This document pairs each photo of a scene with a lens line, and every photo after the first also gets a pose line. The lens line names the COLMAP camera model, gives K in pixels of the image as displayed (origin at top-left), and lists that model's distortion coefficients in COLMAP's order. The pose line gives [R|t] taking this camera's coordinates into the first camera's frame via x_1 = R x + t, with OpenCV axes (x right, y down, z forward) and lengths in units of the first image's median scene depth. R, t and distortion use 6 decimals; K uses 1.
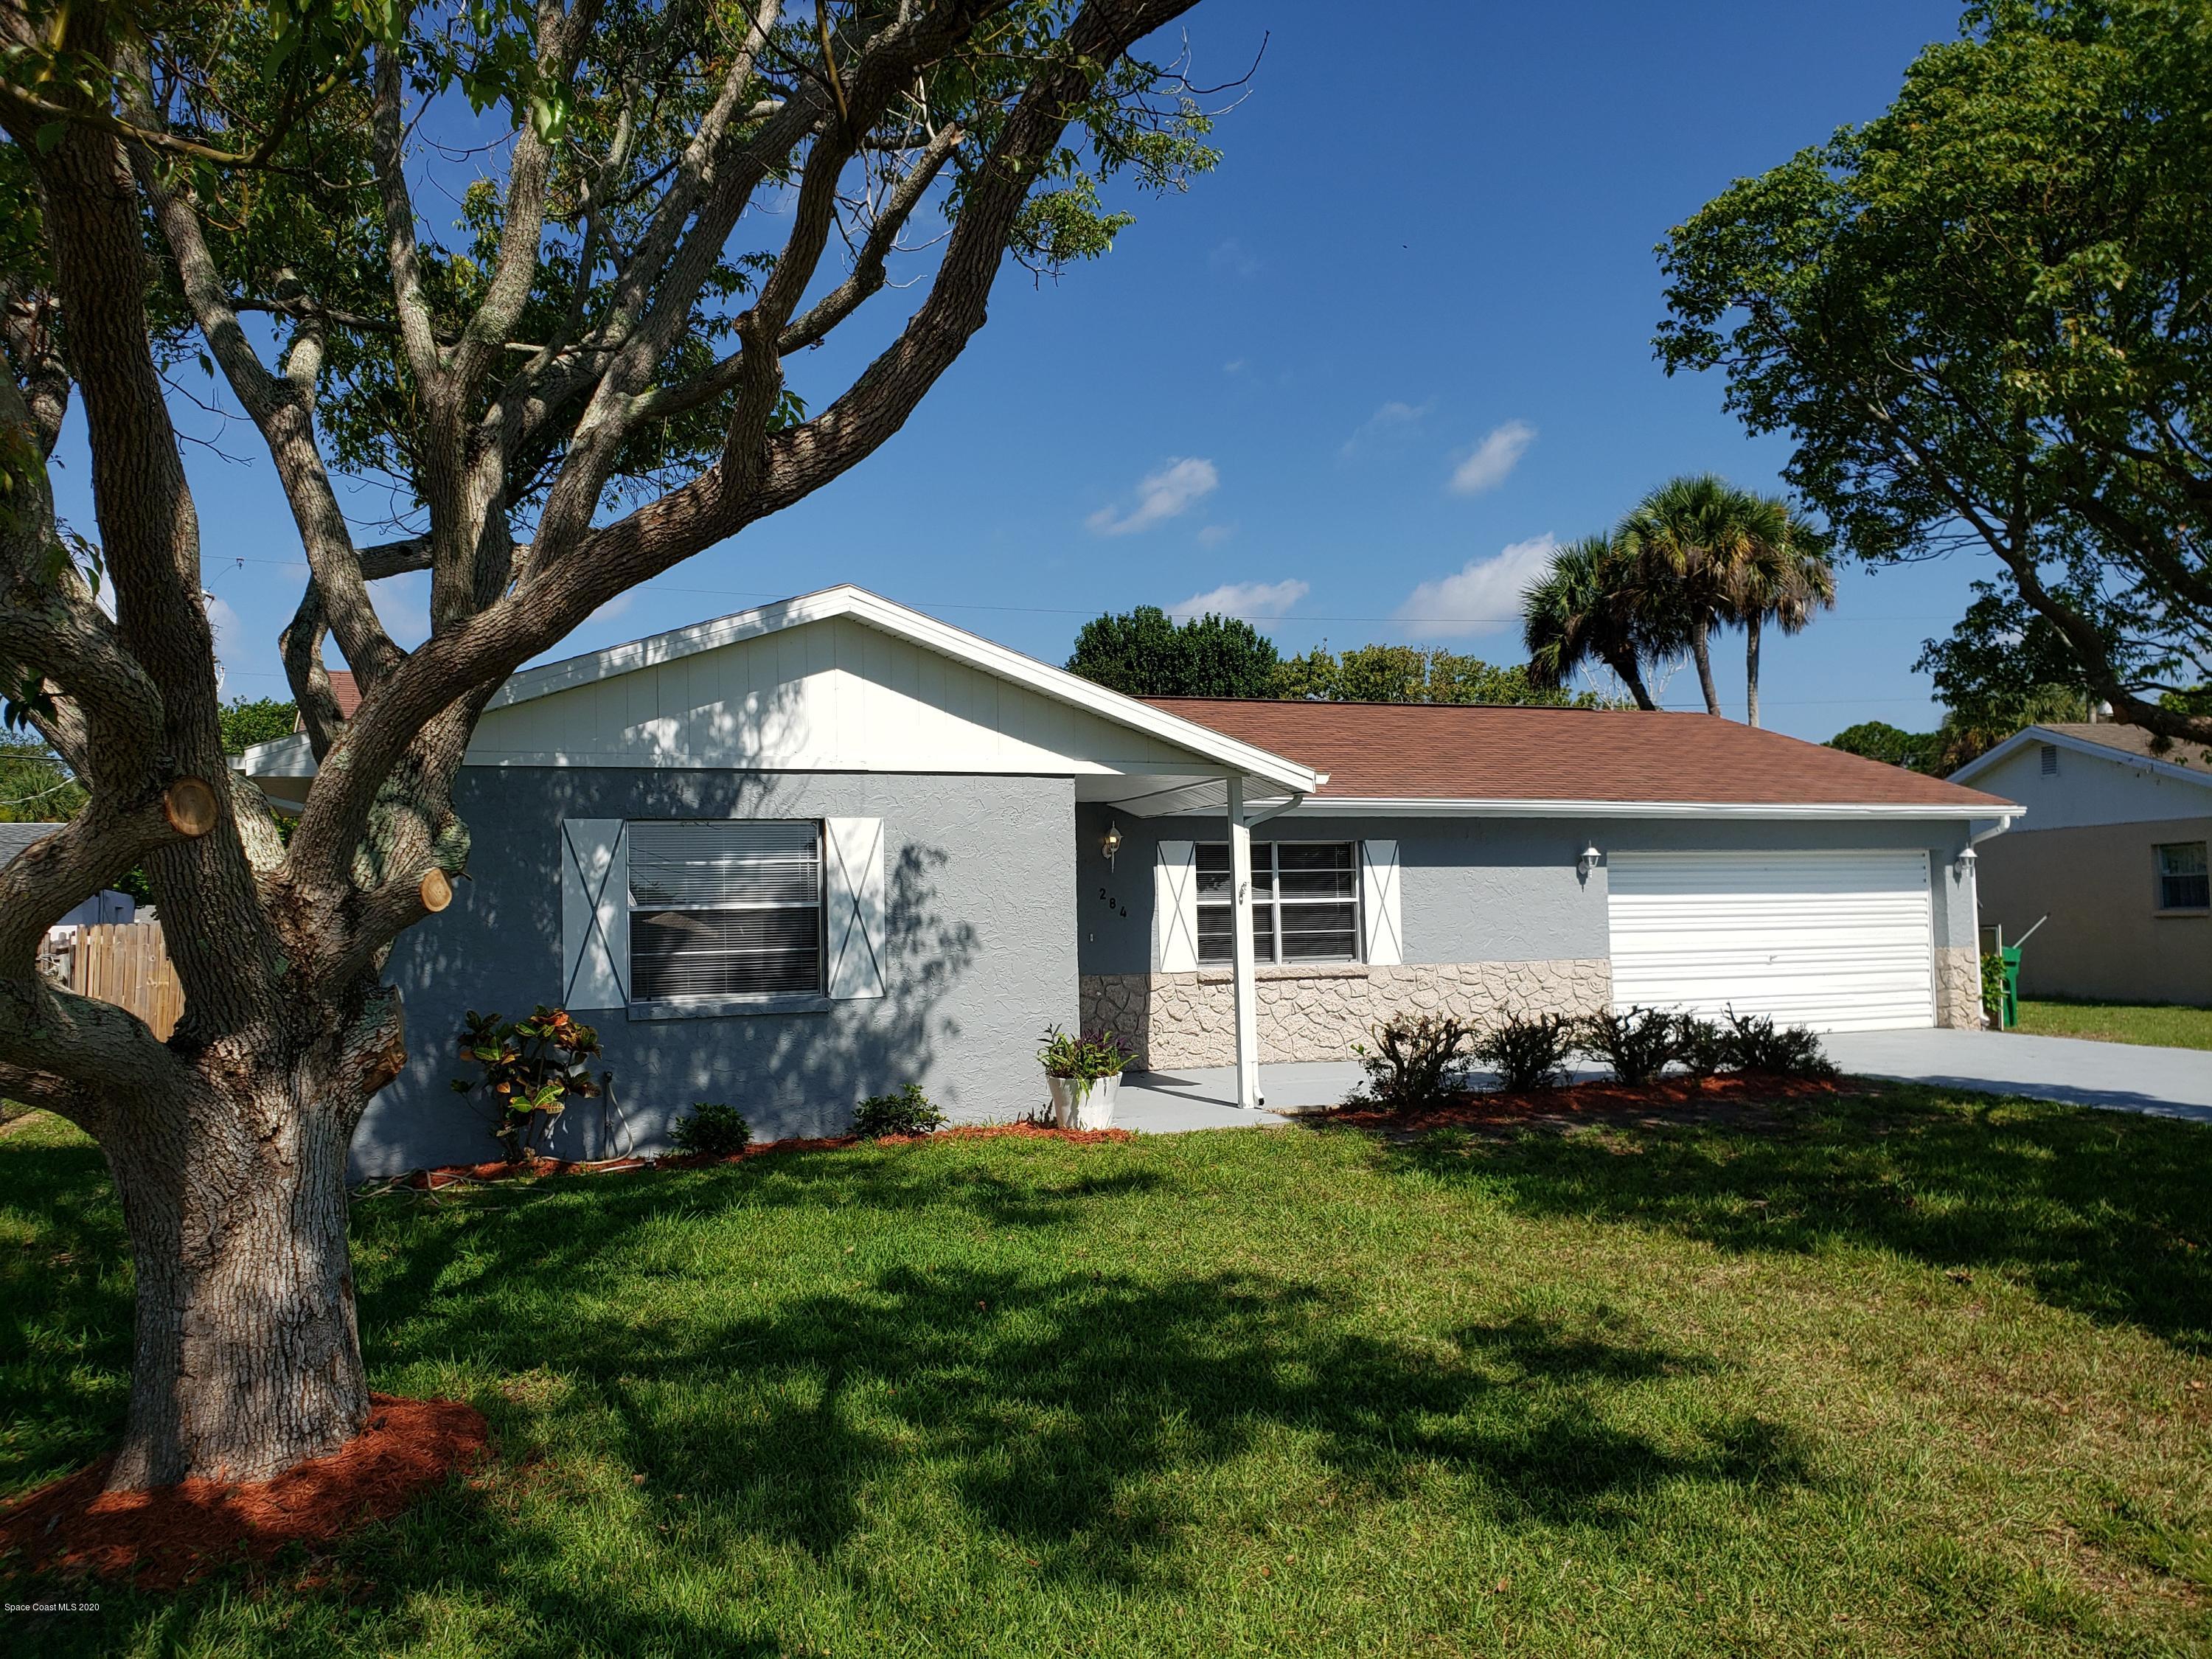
lens RADIAL K [[1727.3, 0, 1106.0], [0, 1727.3, 829.5], [0, 0, 1]] dist [0.144722, -0.231200]
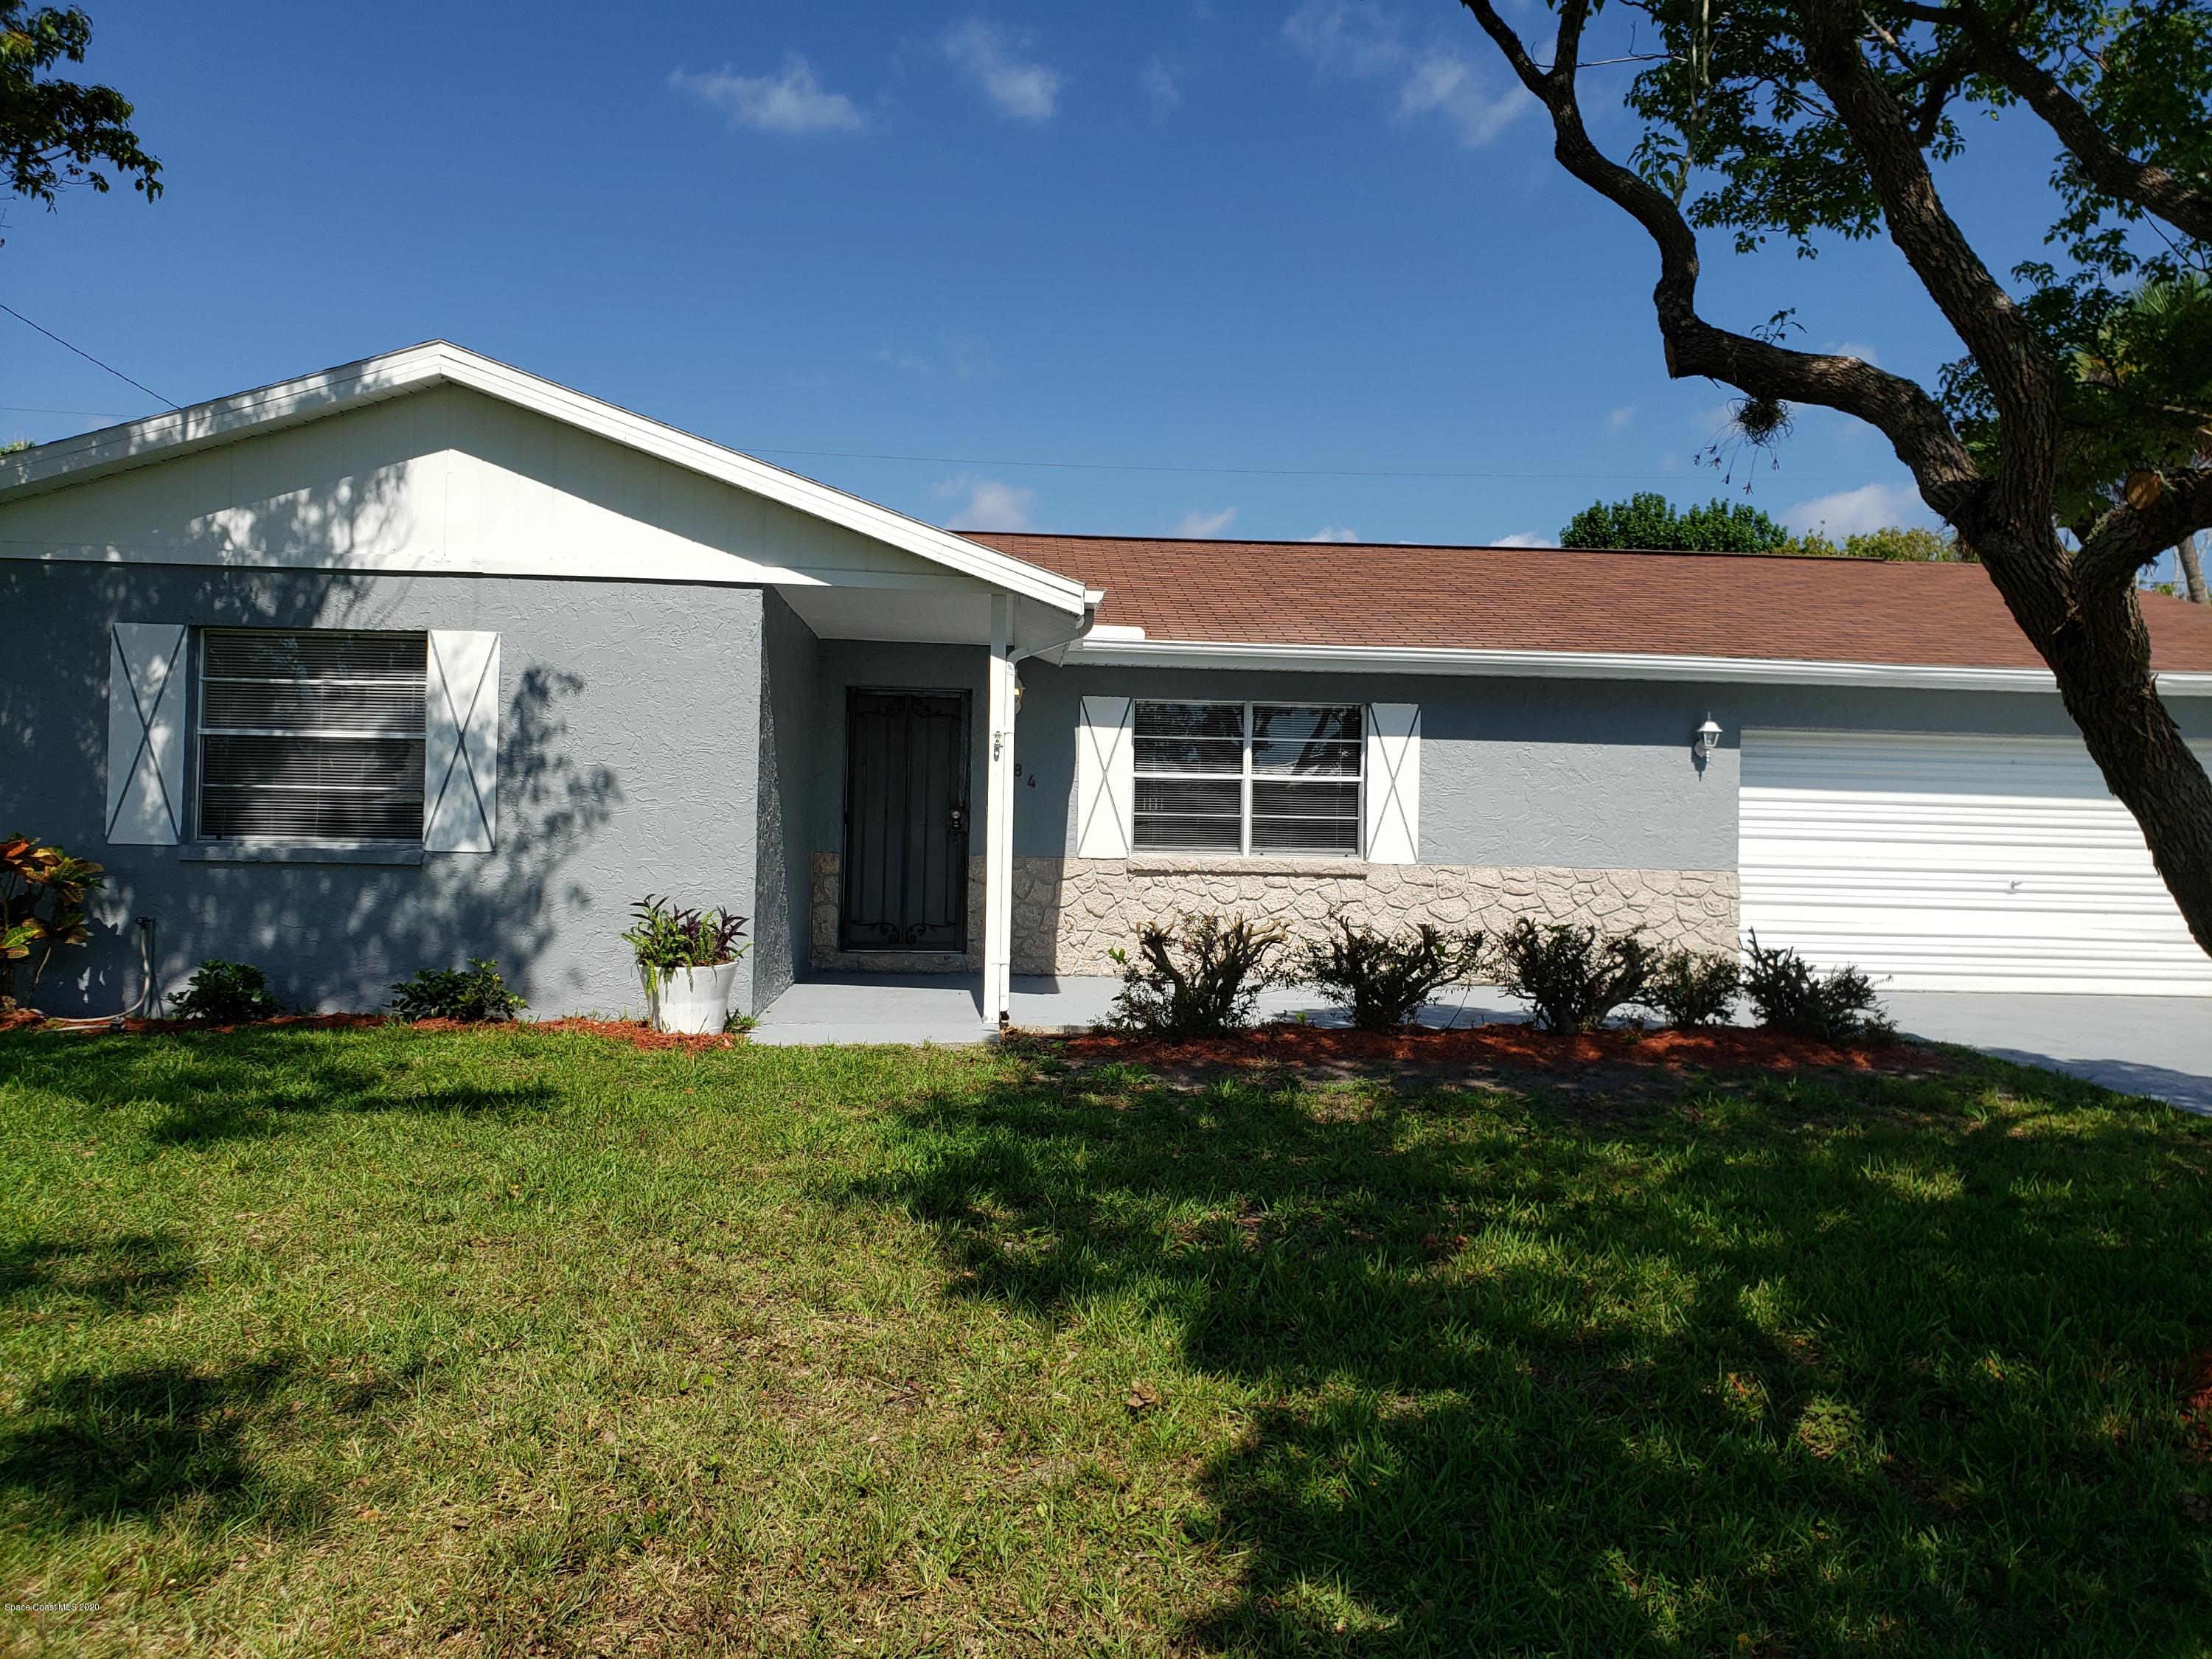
lens RADIAL K [[1700.6, 0, 1114.6], [0, 1700.6, 790.3], [0, 0, 1]] dist [0.018677, 0.002080]
pose [[0.944157, 0.037064, -0.327404, 0.411802], [-0.027155, 0.999026, 0.034786, 0.031518], [0.328374, -0.023953, 0.944244, 0.342422]]
